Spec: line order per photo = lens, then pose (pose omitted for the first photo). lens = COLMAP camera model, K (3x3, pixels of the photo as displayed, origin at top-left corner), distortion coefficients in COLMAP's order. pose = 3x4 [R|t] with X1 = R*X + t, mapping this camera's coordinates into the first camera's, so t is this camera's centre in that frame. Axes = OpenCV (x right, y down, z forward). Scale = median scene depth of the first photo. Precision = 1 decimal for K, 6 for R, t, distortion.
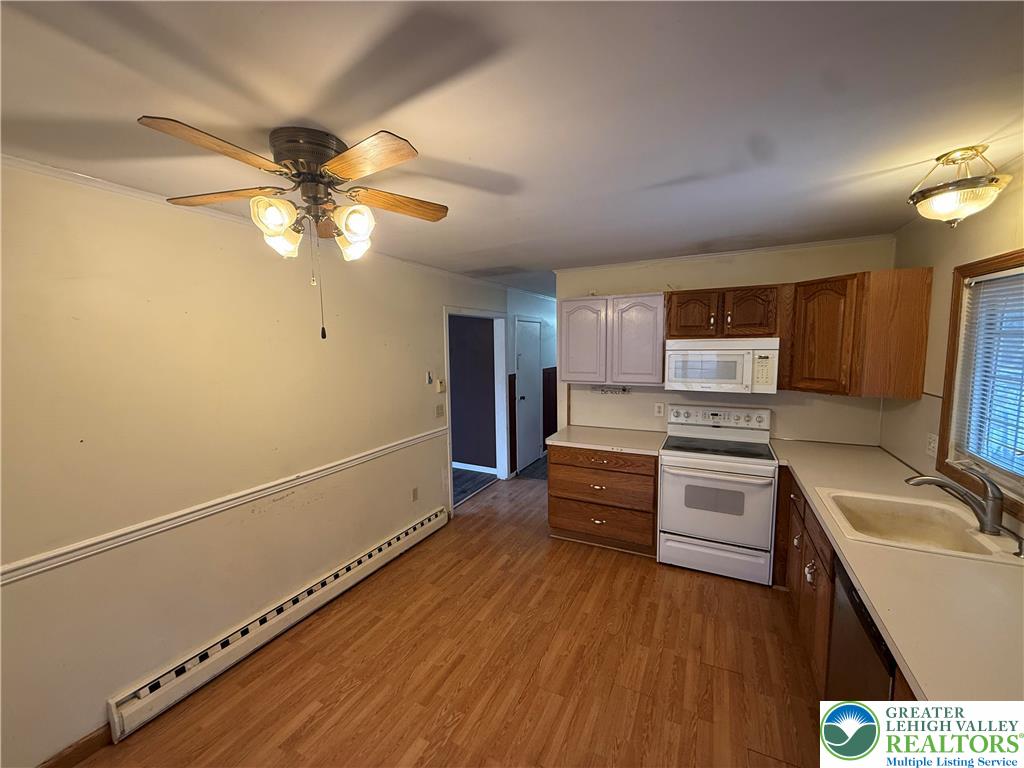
lens RADIAL K [[408.3, 0, 506.3], [0, 408.3, 385.4], [0, 0, 1]] dist [0.001809, -0.000530]
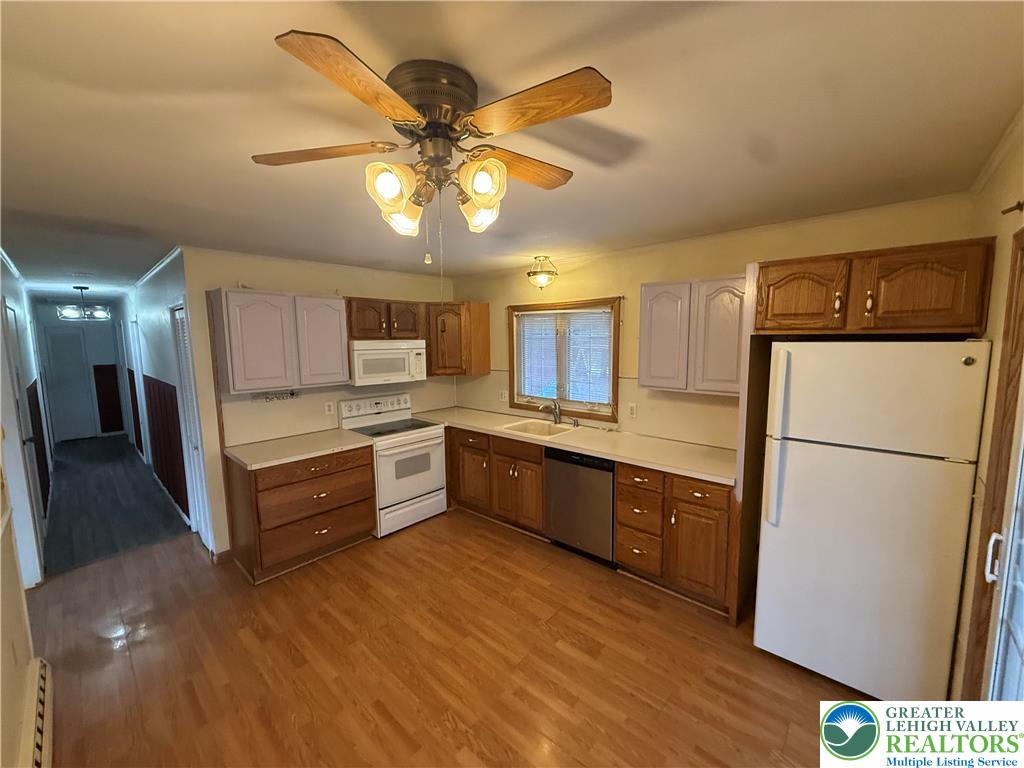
lens RADIAL K [[408.3, 0, 512.3], [0, 408.3, 385.4], [0, 0, 1]] dist [0.001809, -0.000530]
pose [[0.258409, -0.095903, 0.961263, -0.630871], [0.106171, 0.991852, 0.070414, -0.027724], [-0.960183, 0.083863, 0.266486, 0.342878]]
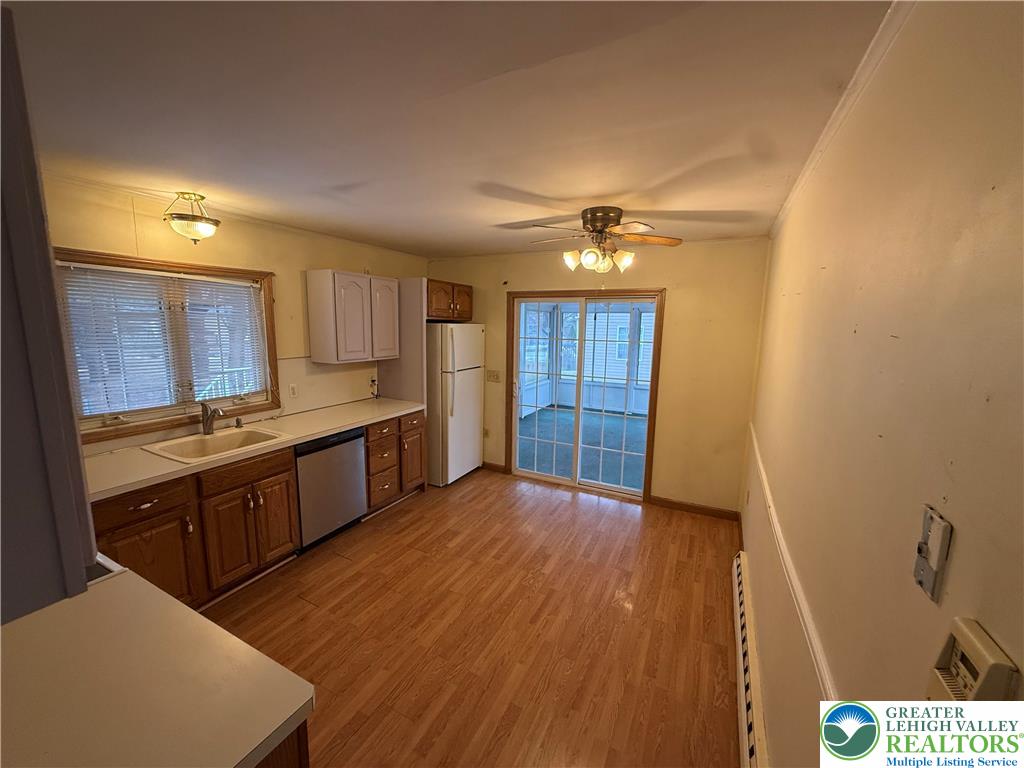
lens RADIAL K [[408.3, 0, 508.7], [0, 408.3, 381.7], [0, 0, 1]] dist [0.001809, -0.000530]
pose [[-0.999983, -0.004120, -0.004036, -0.031783], [-0.004995, 0.968486, 0.249017, -0.156778], [0.002882, 0.249033, -0.968491, 1.466471]]
